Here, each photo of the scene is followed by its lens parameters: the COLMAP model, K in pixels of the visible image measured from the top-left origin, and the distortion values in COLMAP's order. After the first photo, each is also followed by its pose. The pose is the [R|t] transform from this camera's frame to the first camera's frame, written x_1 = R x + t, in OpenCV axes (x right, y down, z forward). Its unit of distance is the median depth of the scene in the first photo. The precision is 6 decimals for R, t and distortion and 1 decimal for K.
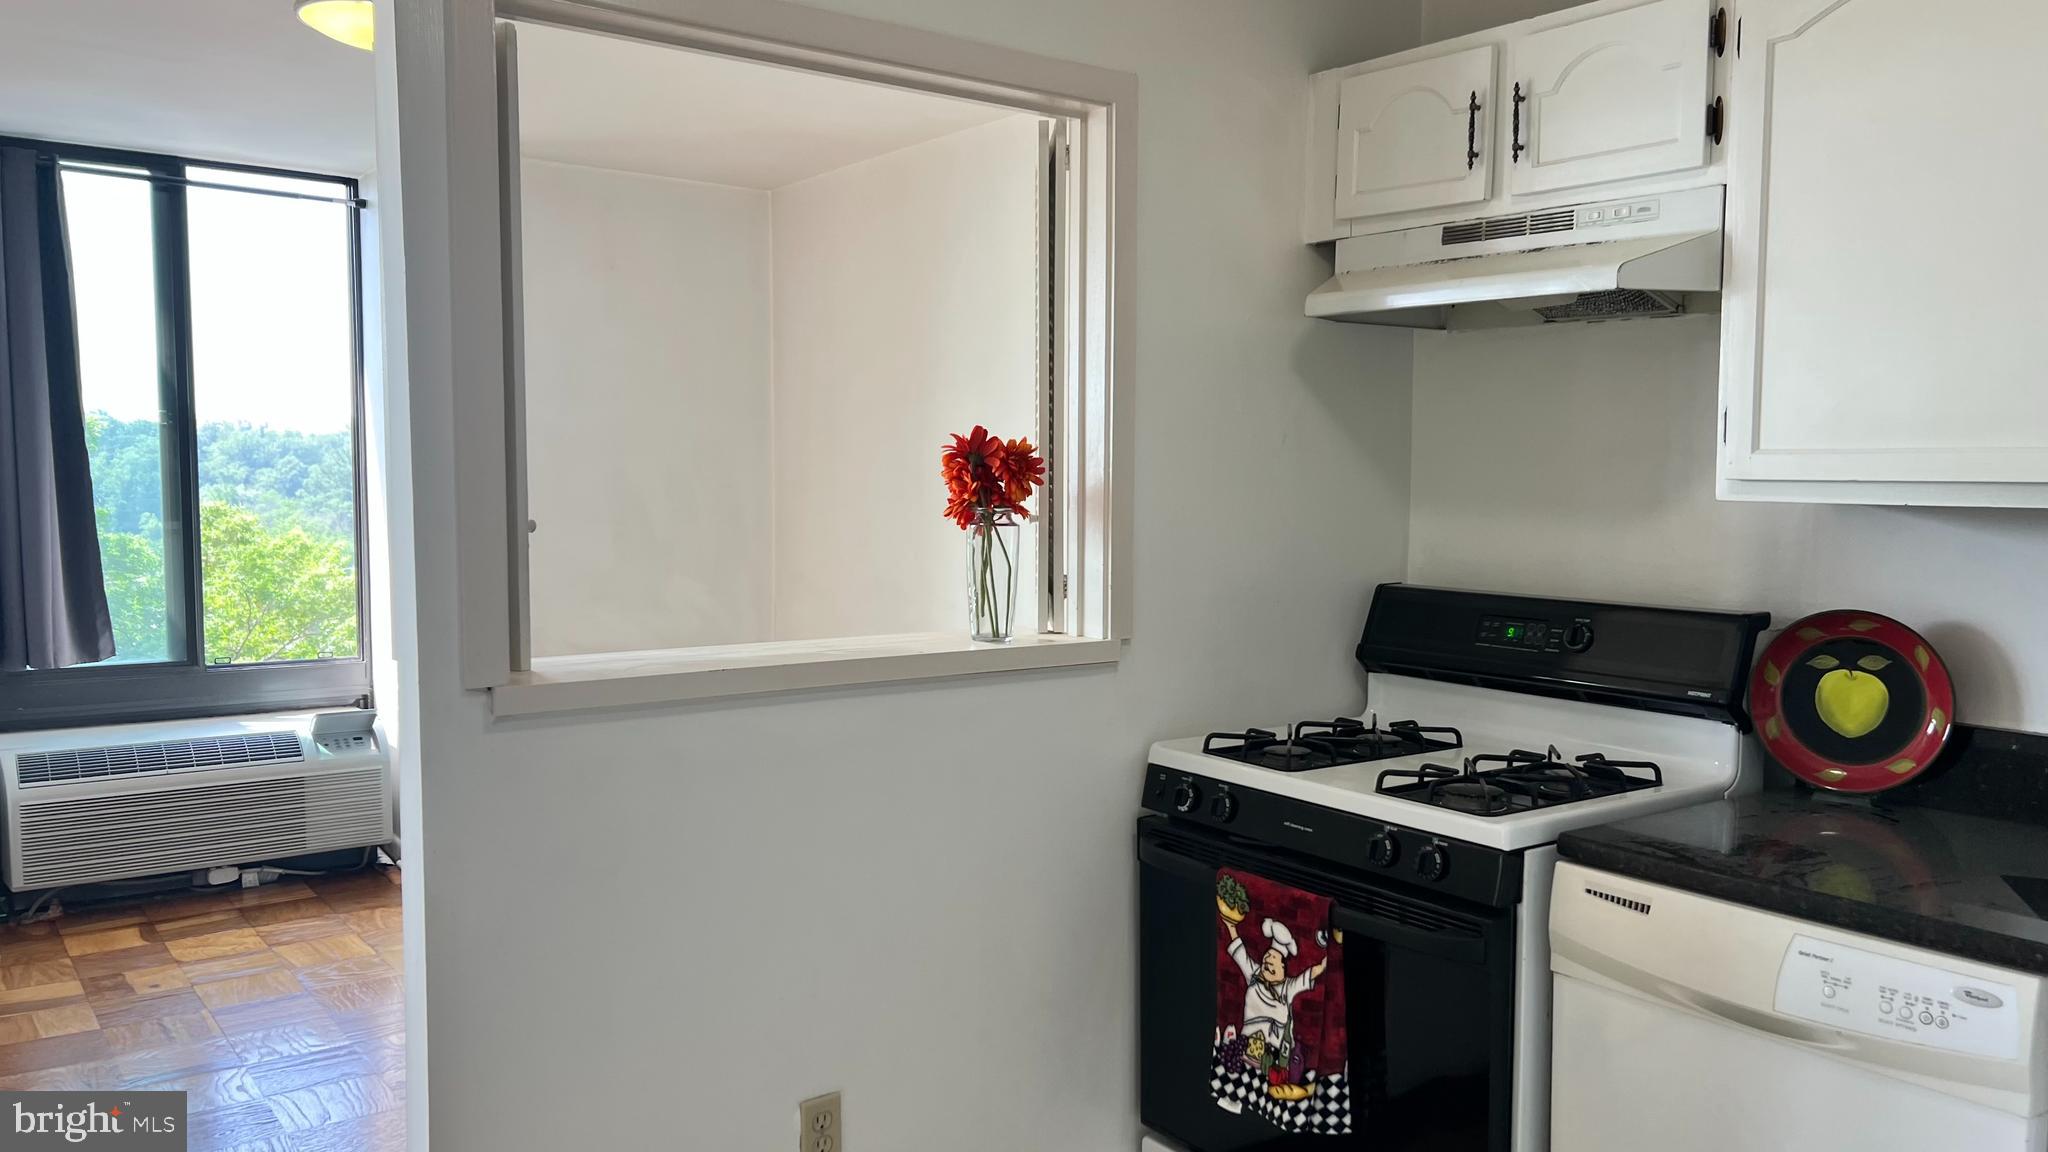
lens RADIAL K [[1534.3, 0, 1025.9], [0, 1534.3, 570.2], [0, 0, 1]] dist [0.007522, 0.001153]
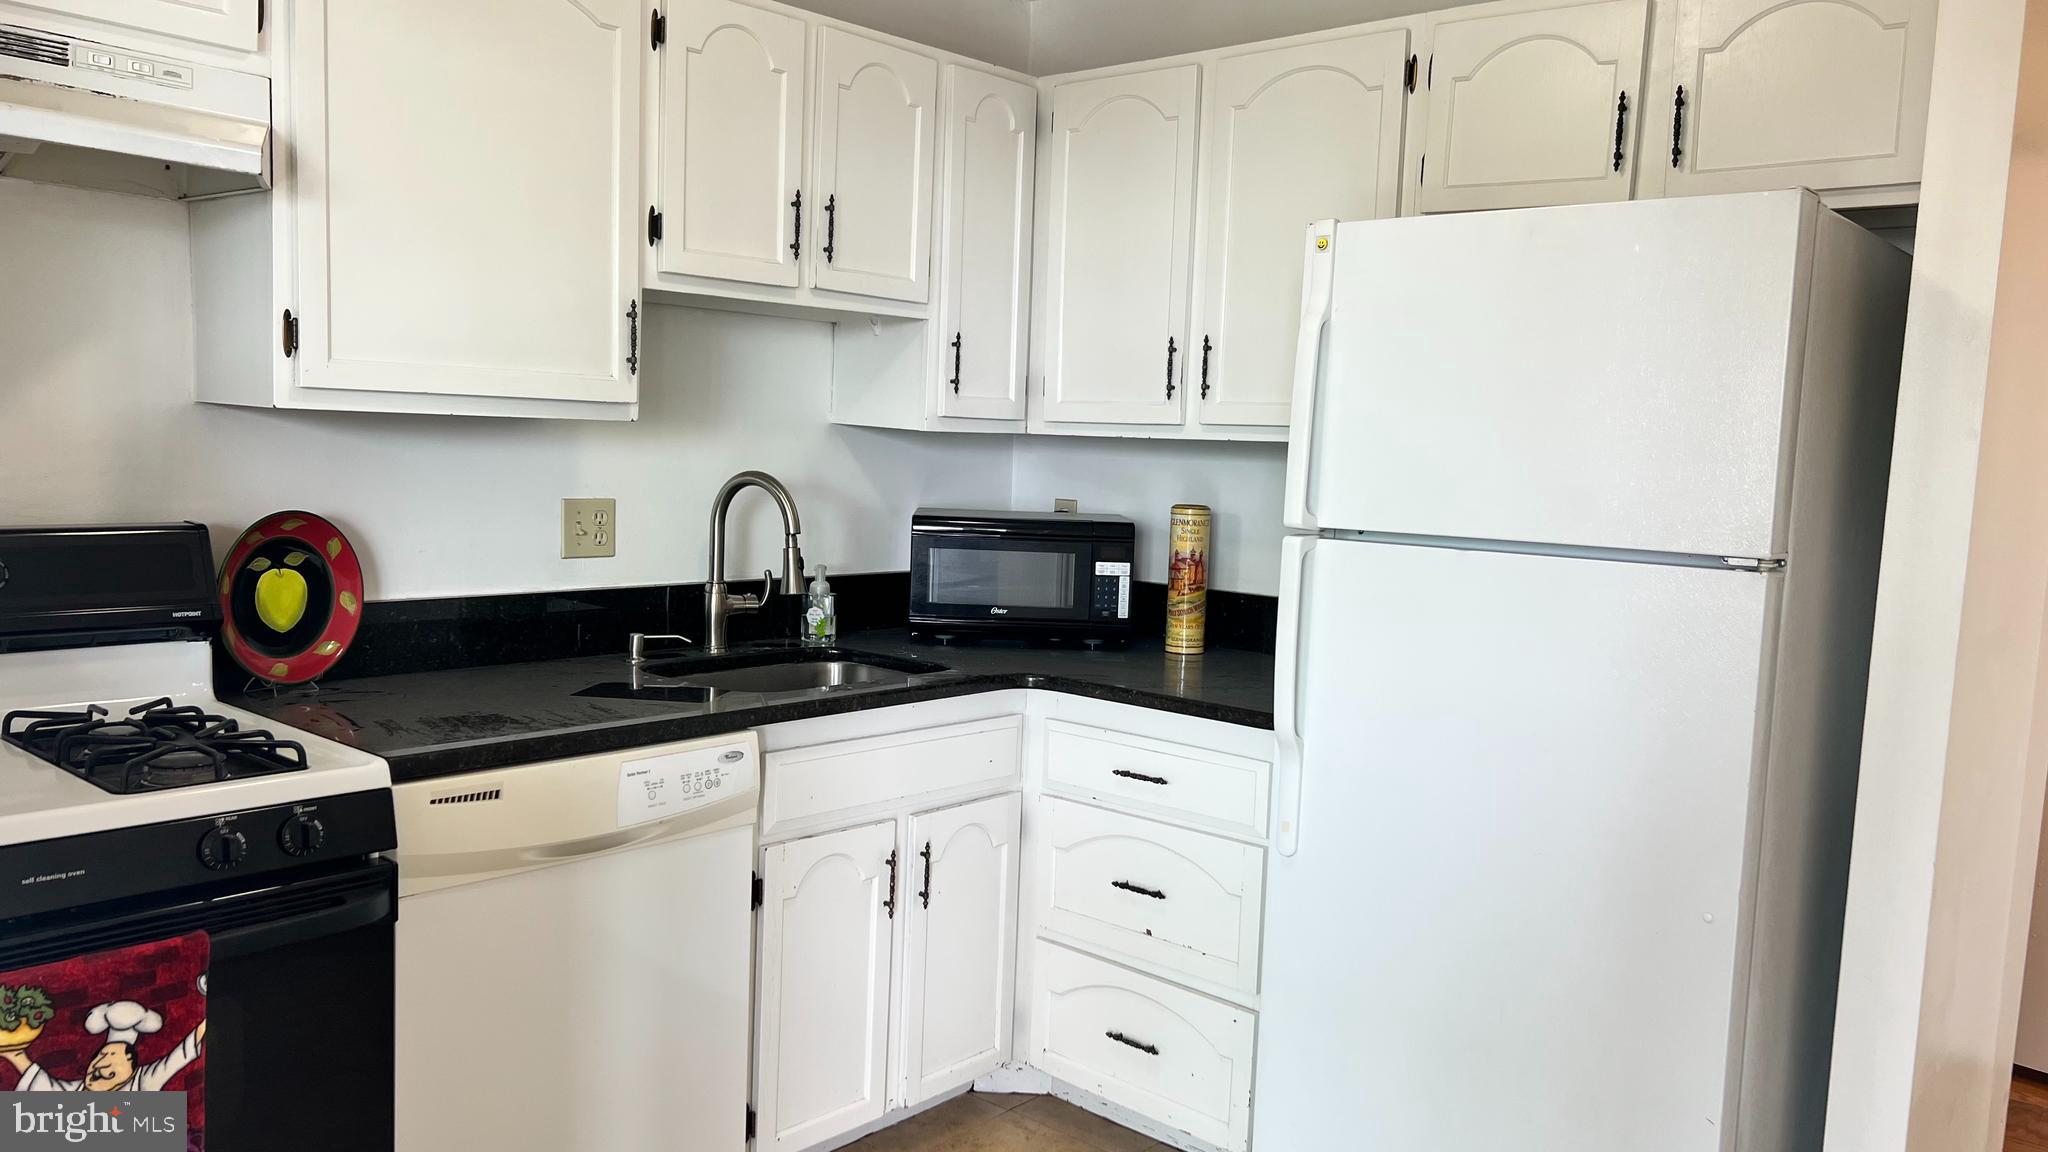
lens RADIAL K [[1534.3, 0, 1024.7], [0, 1534.3, 585.9], [0, 0, 1]] dist [0.007522, 0.001153]
pose [[-0.214348, -0.116042, 0.969840, -0.598276], [0.023904, 0.991997, 0.123977, -0.041663], [-0.976465, 0.049757, -0.209858, 0.730035]]
